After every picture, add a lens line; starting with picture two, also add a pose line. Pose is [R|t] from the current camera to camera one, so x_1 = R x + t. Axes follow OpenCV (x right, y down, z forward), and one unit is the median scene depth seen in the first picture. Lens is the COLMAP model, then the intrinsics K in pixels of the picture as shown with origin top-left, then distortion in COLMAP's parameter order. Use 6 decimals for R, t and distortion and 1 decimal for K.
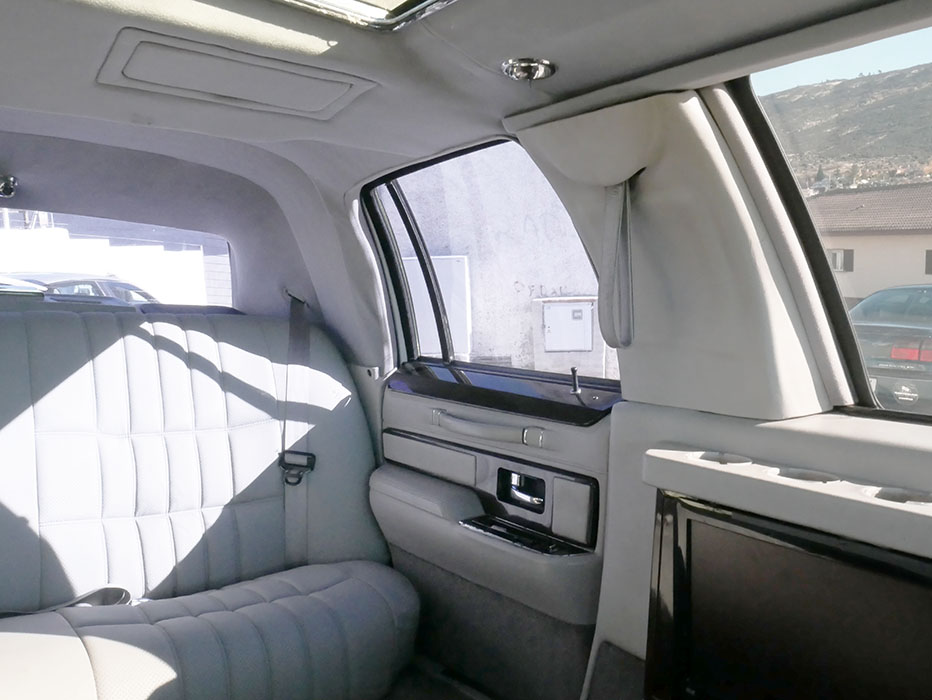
lens RADIAL K [[794.3, 0, 466.0], [0, 794.3, 350.0], [0, 0, 1]] dist [-0.044298, 0.098809]
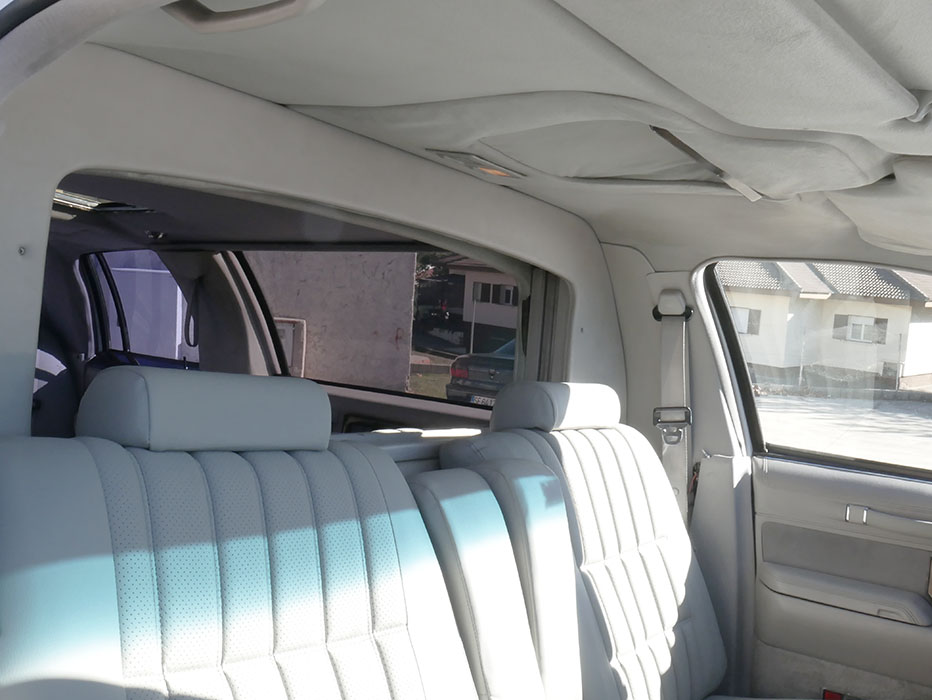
lens RADIAL K [[857.0, 0, 466.0], [0, 857.0, 350.0], [0, 0, 1]] dist [-0.024779, 0.001064]
pose [[0.950618, 0.064692, 0.303547, 0.118548], [-0.056277, 0.997752, -0.036399, 0.034576], [-0.305219, 0.017519, 0.952121, -1.051809]]
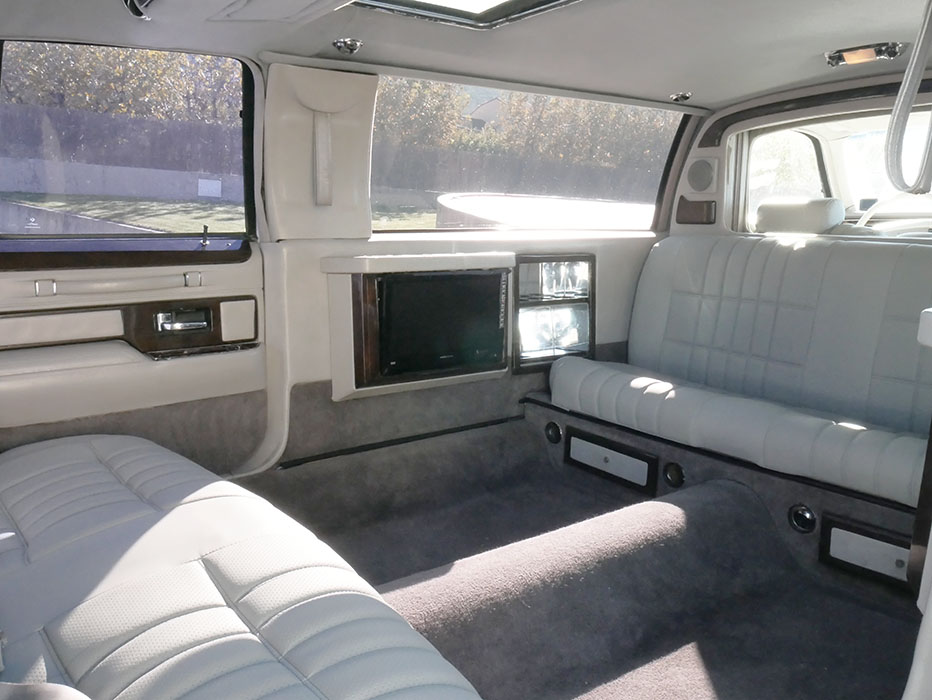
lens RADIAL K [[794.3, 0, 466.0], [0, 794.3, 350.0], [0, 0, 1]] dist [-0.044298, 0.098809]
pose [[-0.011600, -0.184954, 0.982679, -0.972212], [0.029882, 0.982242, 0.185224, -0.005444], [-0.999486, 0.031513, -0.005867, 0.425389]]
